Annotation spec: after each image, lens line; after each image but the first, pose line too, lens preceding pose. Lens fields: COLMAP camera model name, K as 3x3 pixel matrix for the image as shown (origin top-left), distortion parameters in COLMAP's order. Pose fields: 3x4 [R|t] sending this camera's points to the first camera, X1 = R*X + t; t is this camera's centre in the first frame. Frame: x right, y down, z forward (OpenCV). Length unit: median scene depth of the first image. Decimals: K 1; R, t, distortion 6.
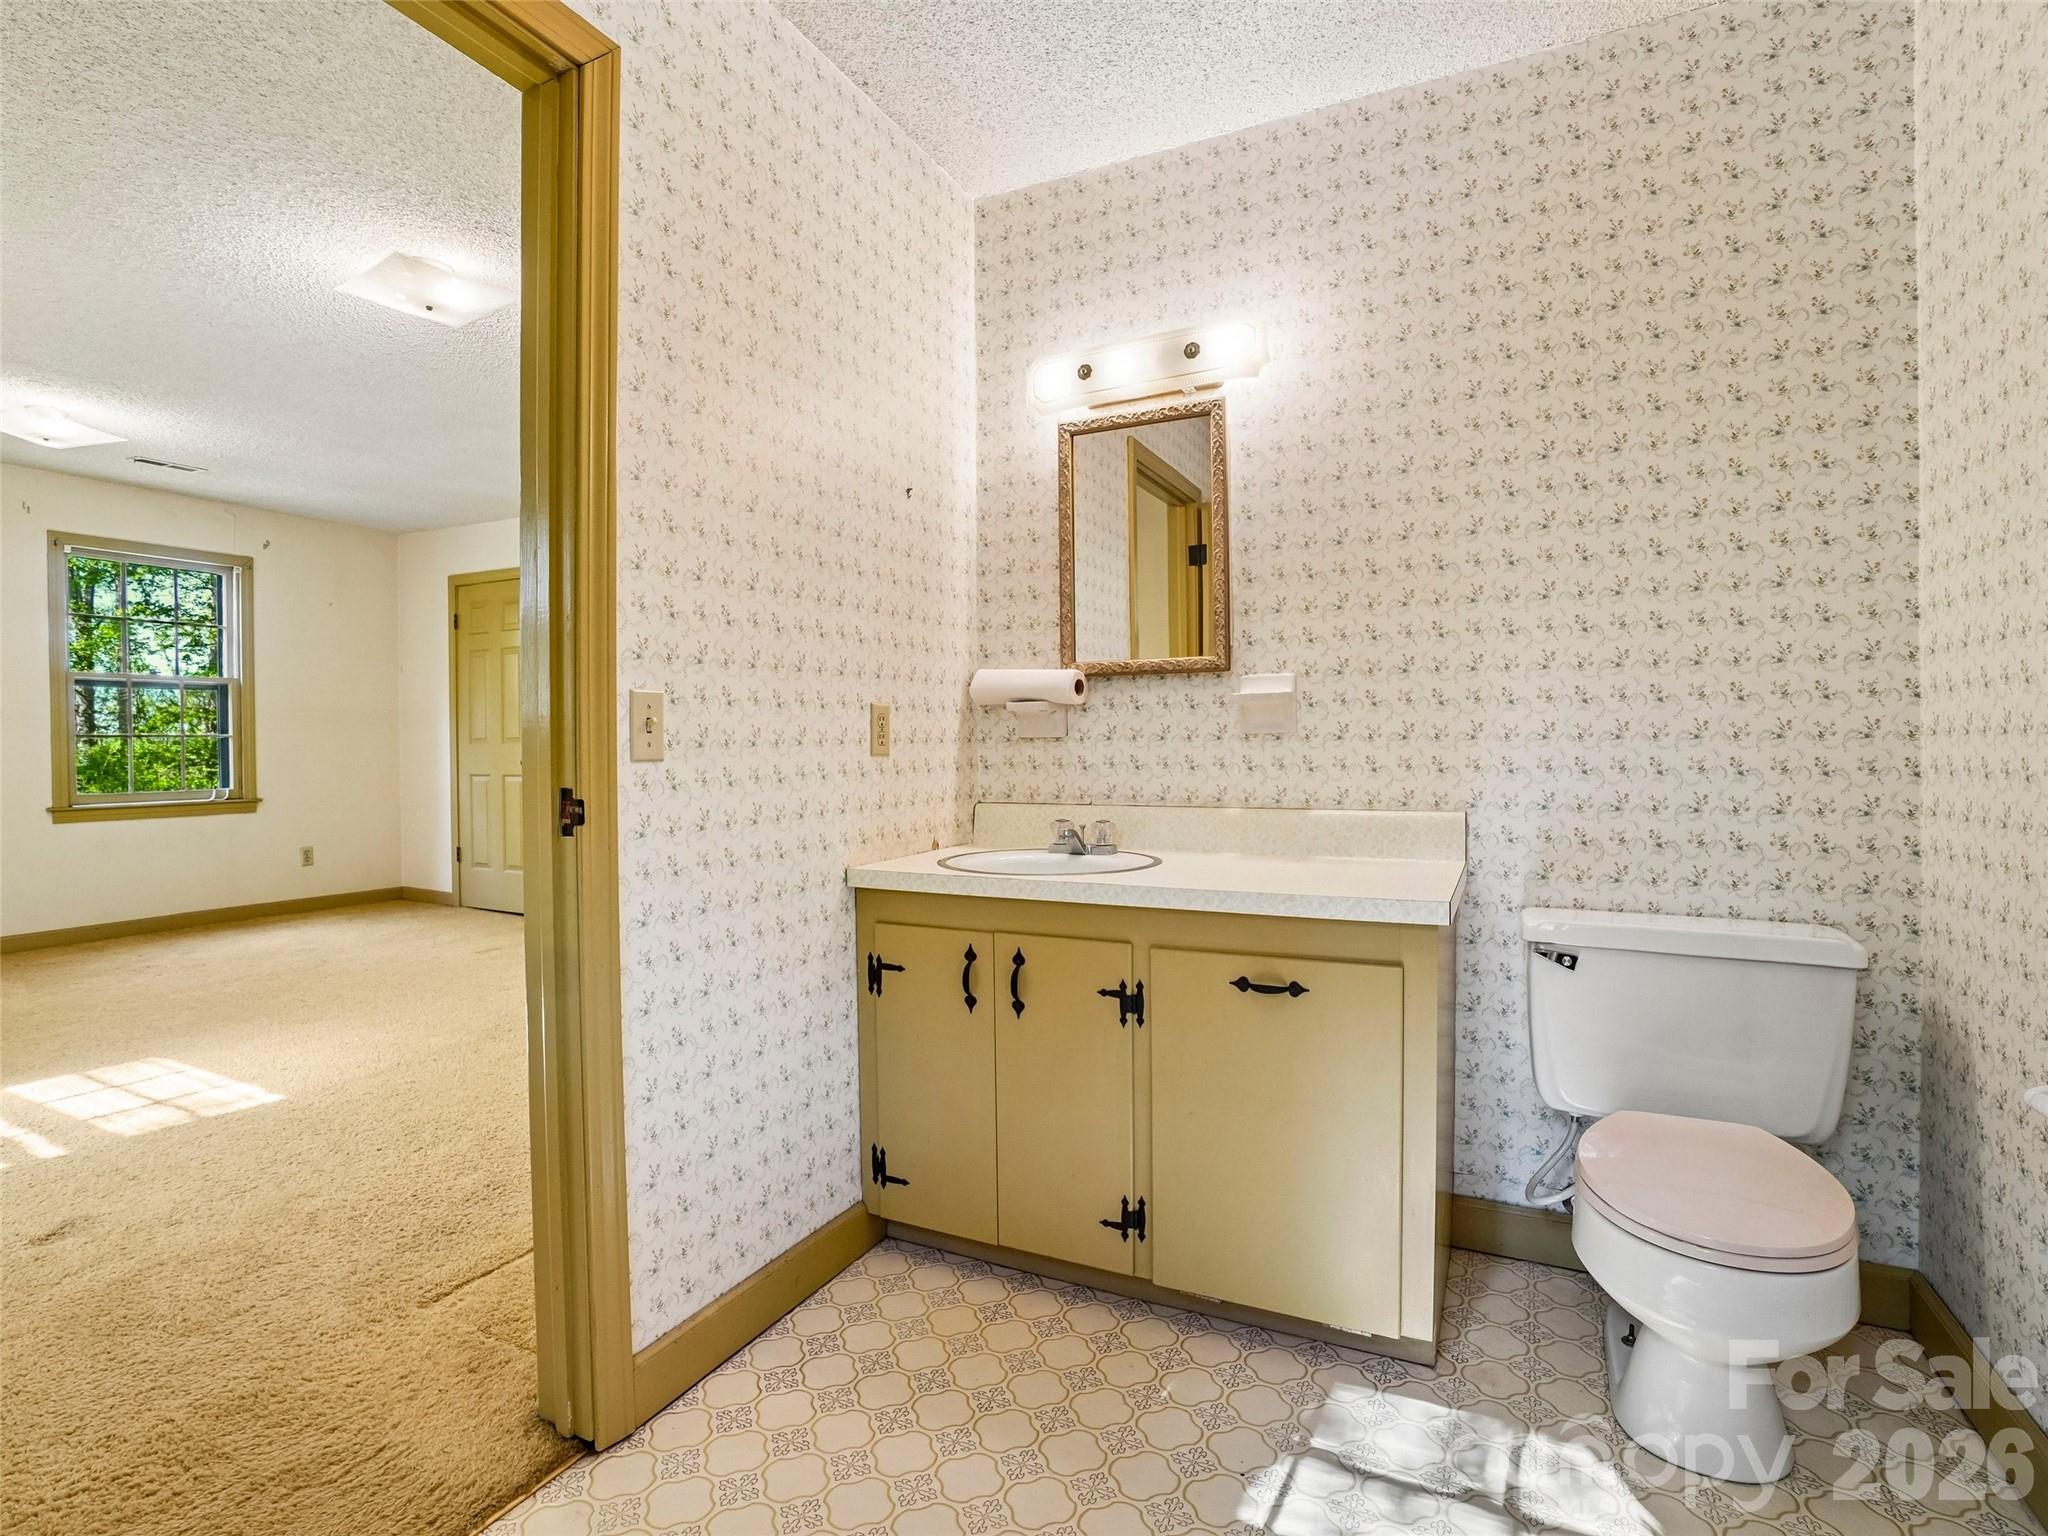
lens RADIAL K [[1011.9, 0, 1022.1], [0, 1011.9, 752.3], [0, 0, 1]] dist [-0.065525, 0.022654]
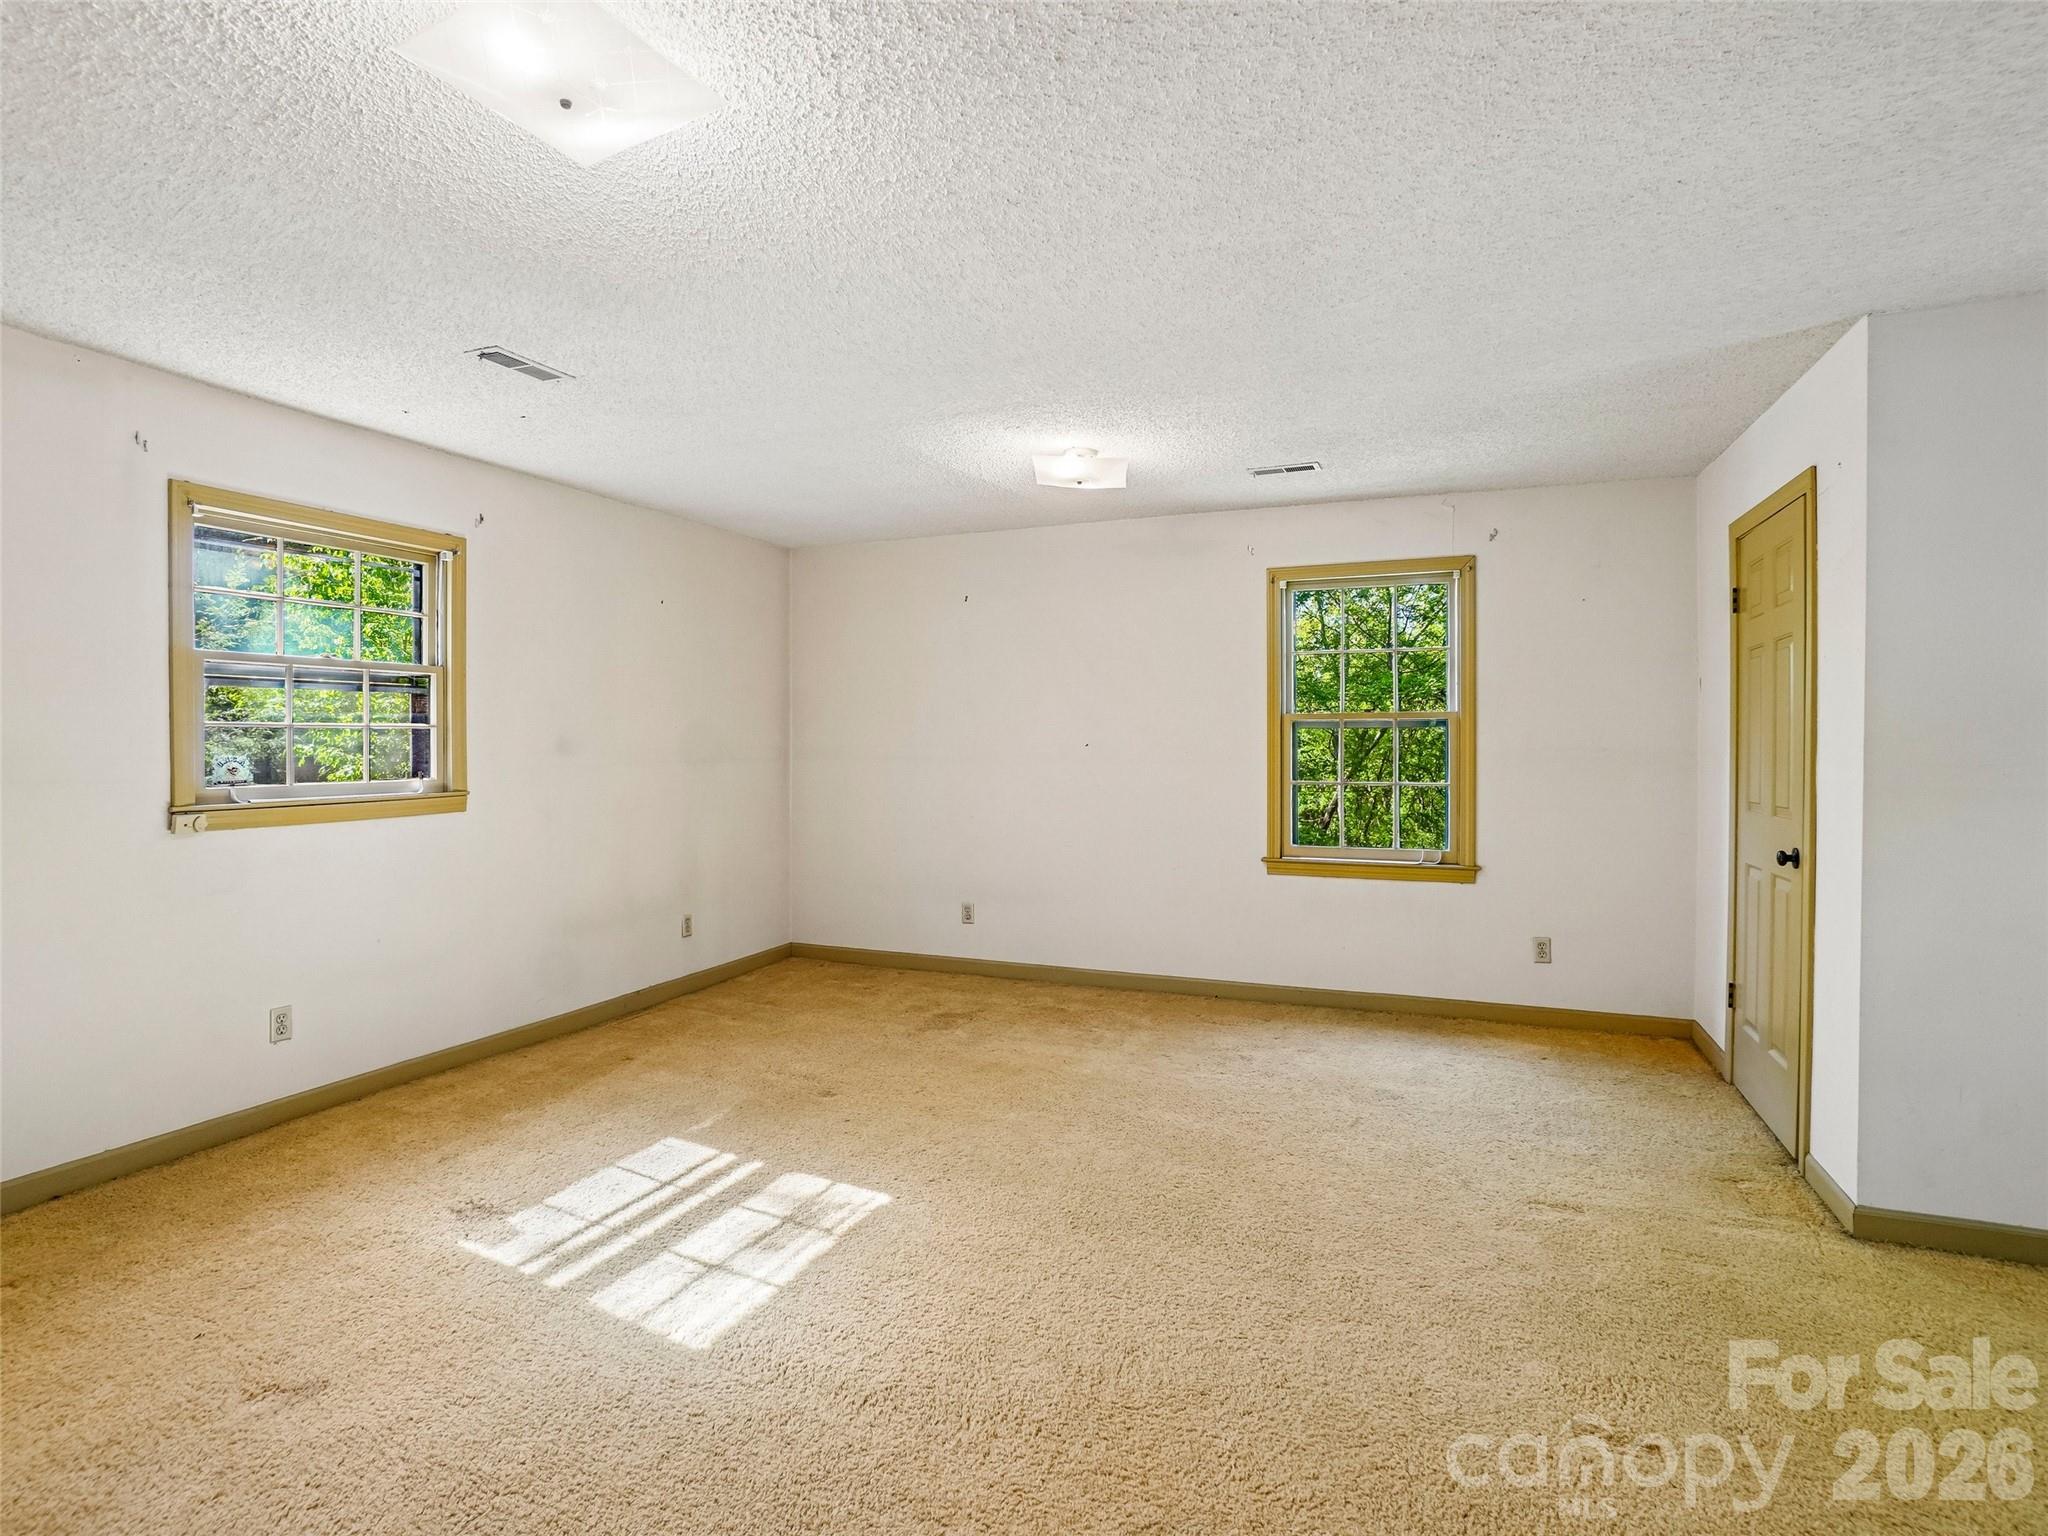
lens RADIAL K [[1016.0, 0, 1017.9], [0, 1016.0, 741.8], [0, 0, 1]] dist [-0.061795, 0.022131]
pose [[0.063909, 0.000566, -0.997956, -0.013781], [-0.012458, 0.999922, -0.000230, -0.044271], [0.997878, 0.012447, 0.063911, 0.566531]]
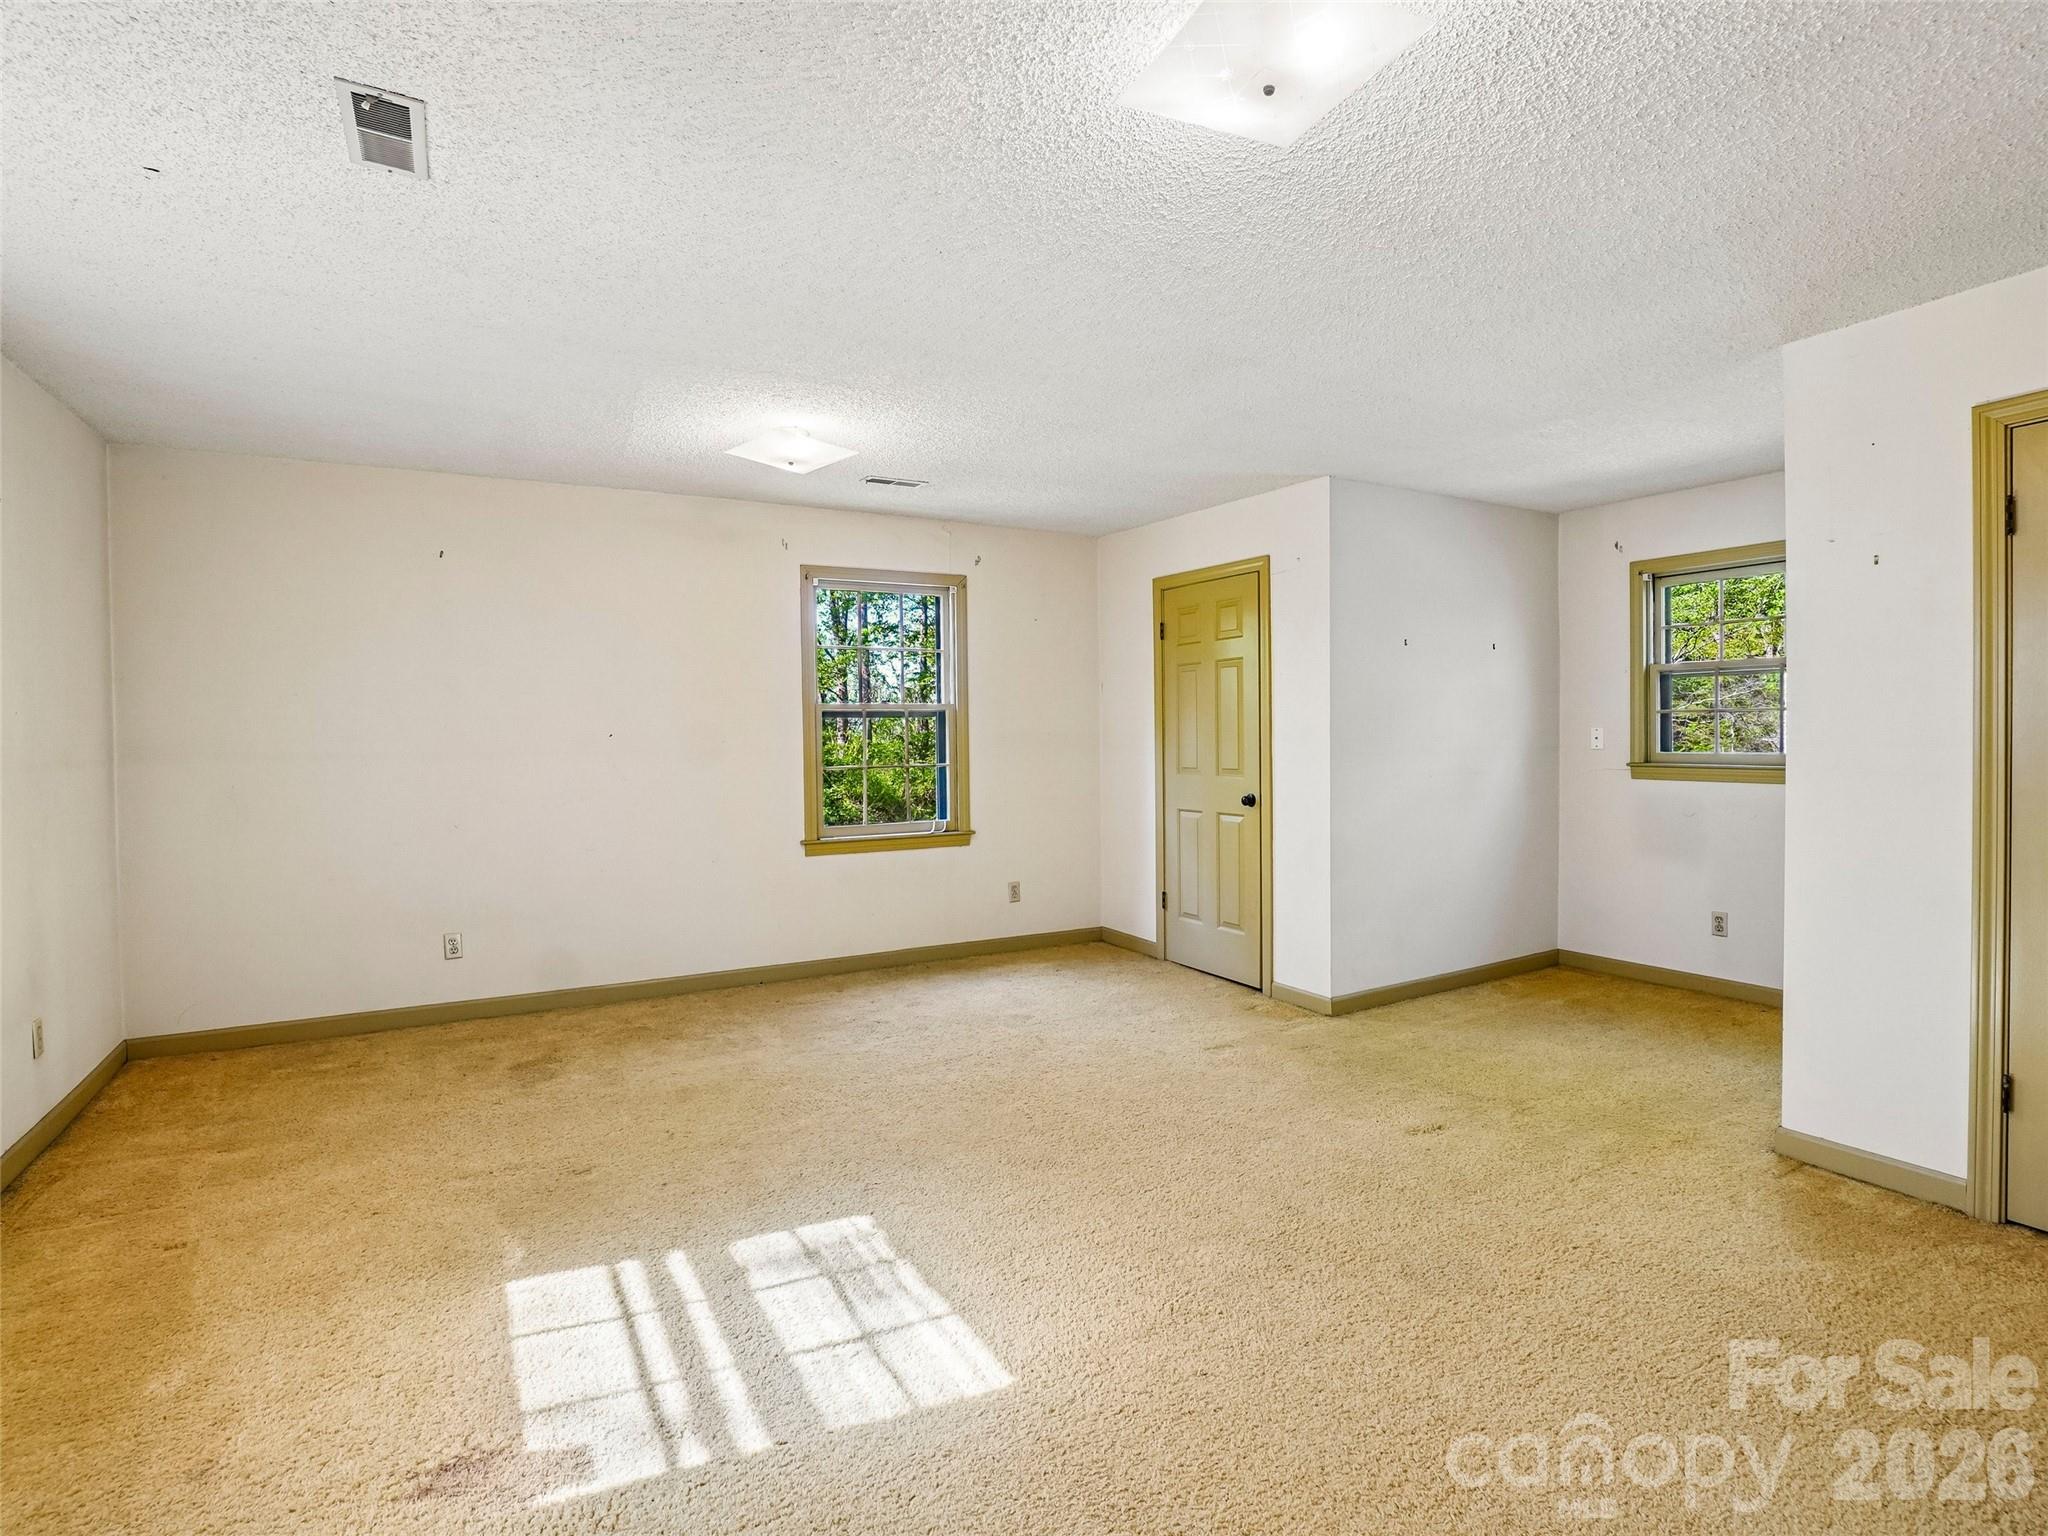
lens RADIAL K [[1016.0, 0, 1017.9], [0, 1016.0, 741.8], [0, 0, 1]] dist [-0.061795, 0.022131]
pose [[0.826663, 0.001916, -0.562695, -0.186359], [-0.000407, 0.999996, 0.002807, -0.039630], [0.562698, -0.002092, 0.826660, 0.209907]]
